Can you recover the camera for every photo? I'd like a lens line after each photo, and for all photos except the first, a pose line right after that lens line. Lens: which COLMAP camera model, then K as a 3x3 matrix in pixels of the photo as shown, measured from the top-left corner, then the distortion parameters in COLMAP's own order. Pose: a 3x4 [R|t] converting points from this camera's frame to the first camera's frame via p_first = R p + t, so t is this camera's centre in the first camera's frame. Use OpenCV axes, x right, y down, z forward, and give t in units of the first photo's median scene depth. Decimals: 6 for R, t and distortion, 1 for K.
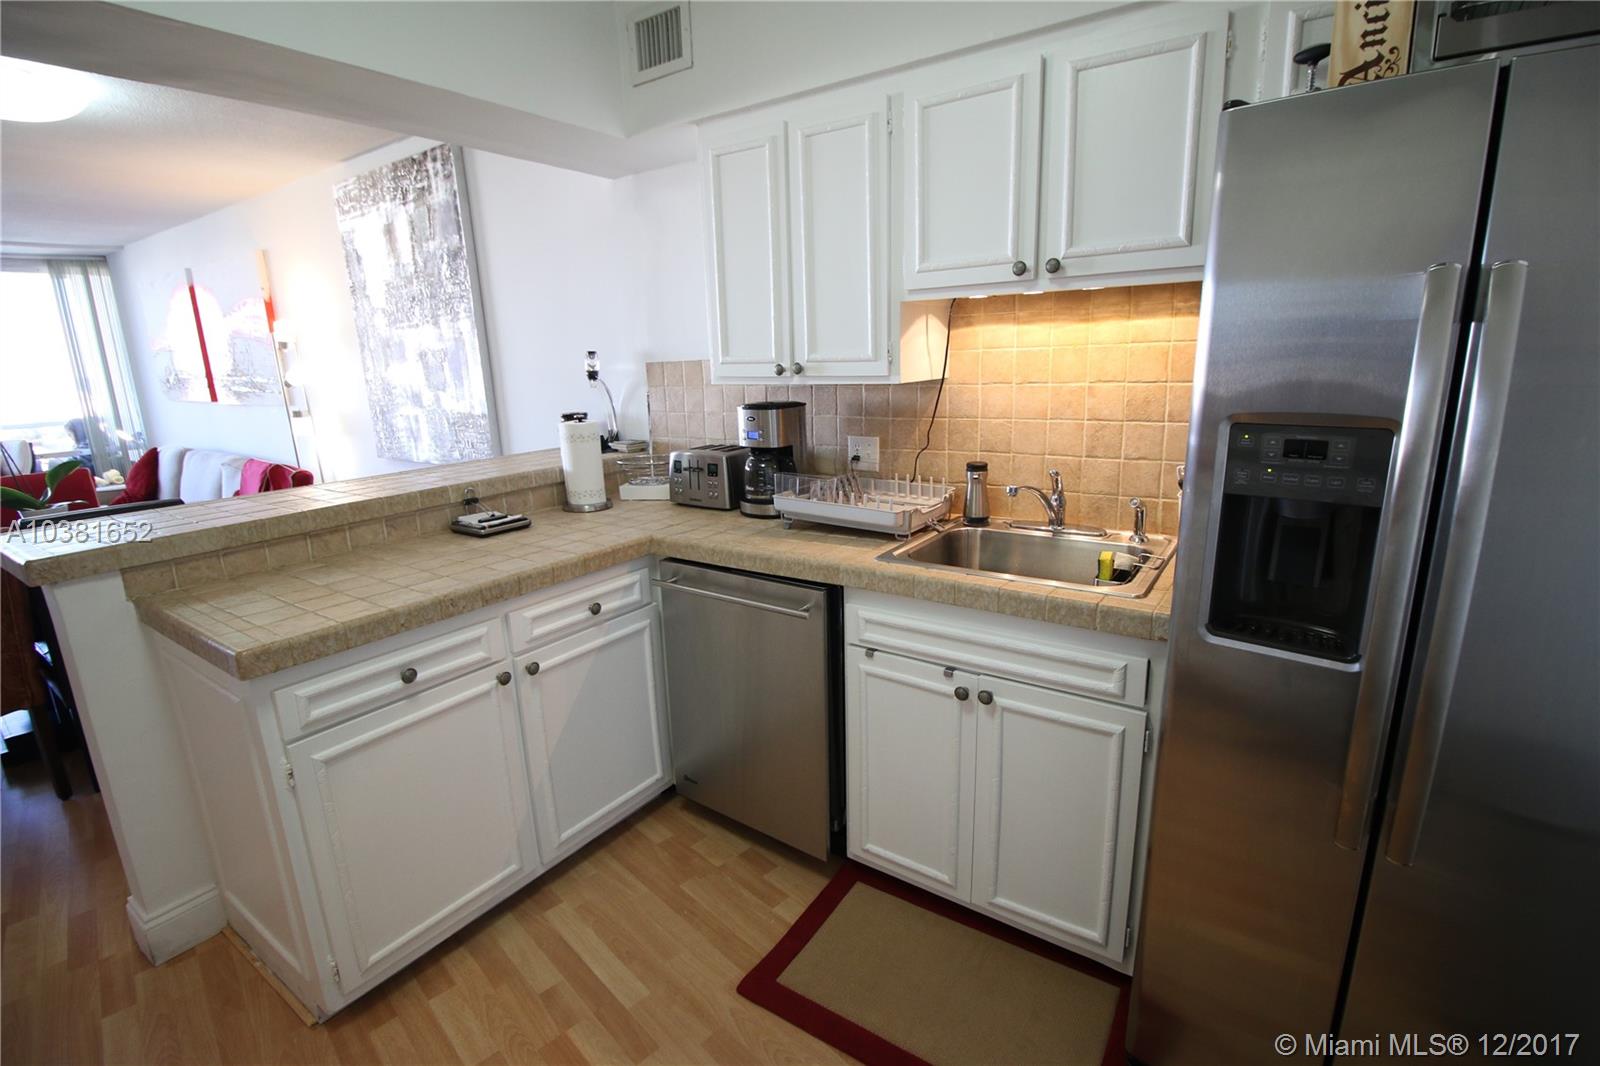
lens RADIAL K [[736.0, 0, 803.2], [0, 736.0, 531.3], [0, 0, 1]] dist [-0.002310, -0.011678]
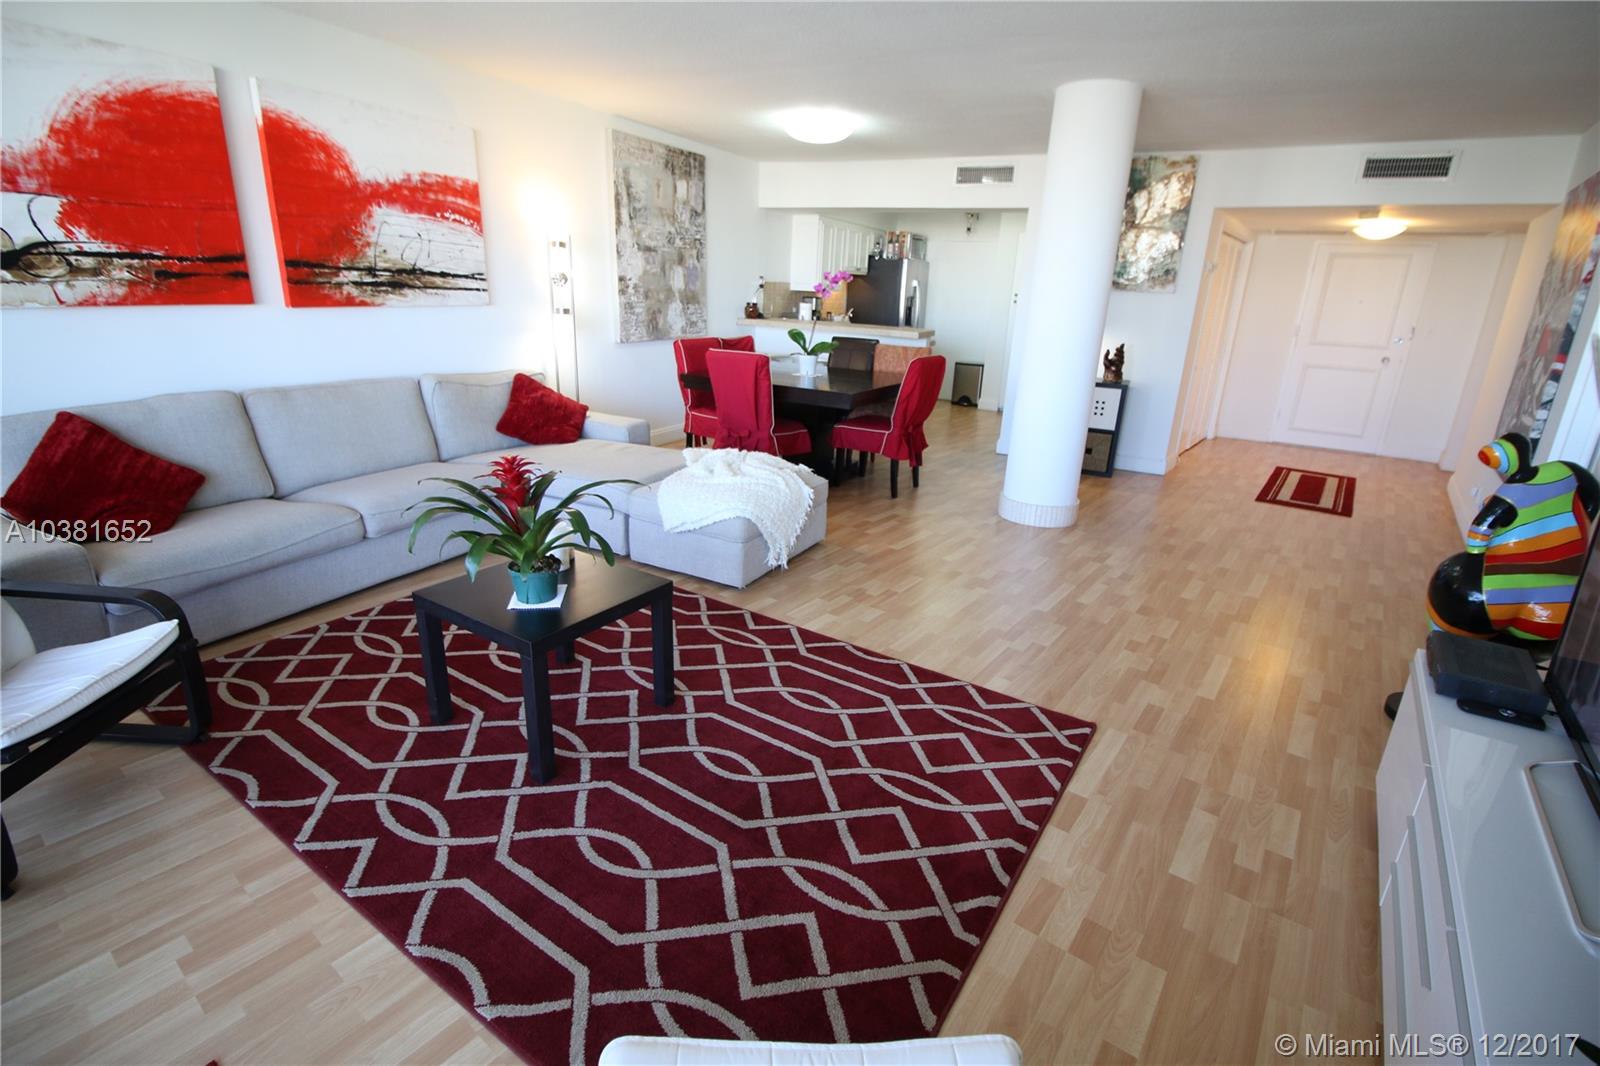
lens RADIAL K [[736.0, 0, 808.8], [0, 736.0, 530.6], [0, 0, 1]] dist [-0.002310, -0.011678]
pose [[-0.149835, -0.292381, 0.944491, -4.193907], [0.192372, 0.928397, 0.317918, -0.299991], [-0.969816, 0.229329, -0.082860, 1.809664]]
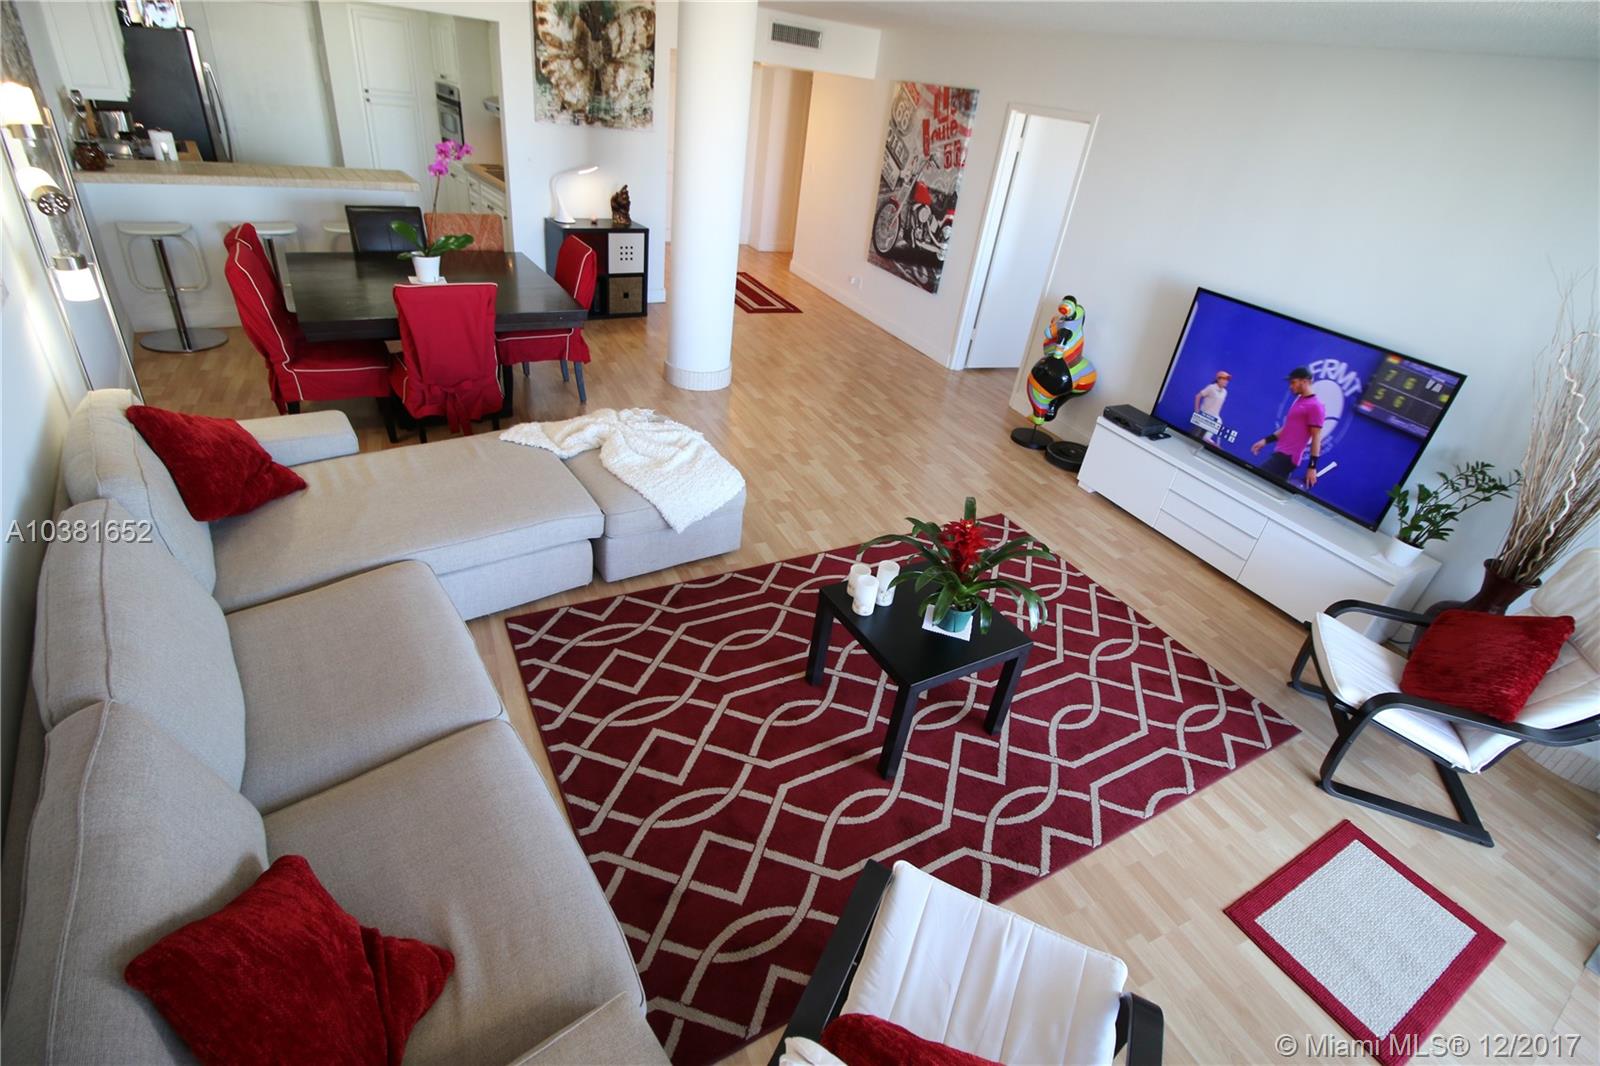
lens RADIAL K [[736.0, 0, 809.0], [0, 736.0, 528.7], [0, 0, 1]] dist [-0.002310, -0.011678]
pose [[-0.944962, -0.246768, 0.214831, -3.139550], [-0.031004, 0.721198, 0.692034, -0.933980], [-0.325708, 0.647285, -0.689156, 2.984742]]
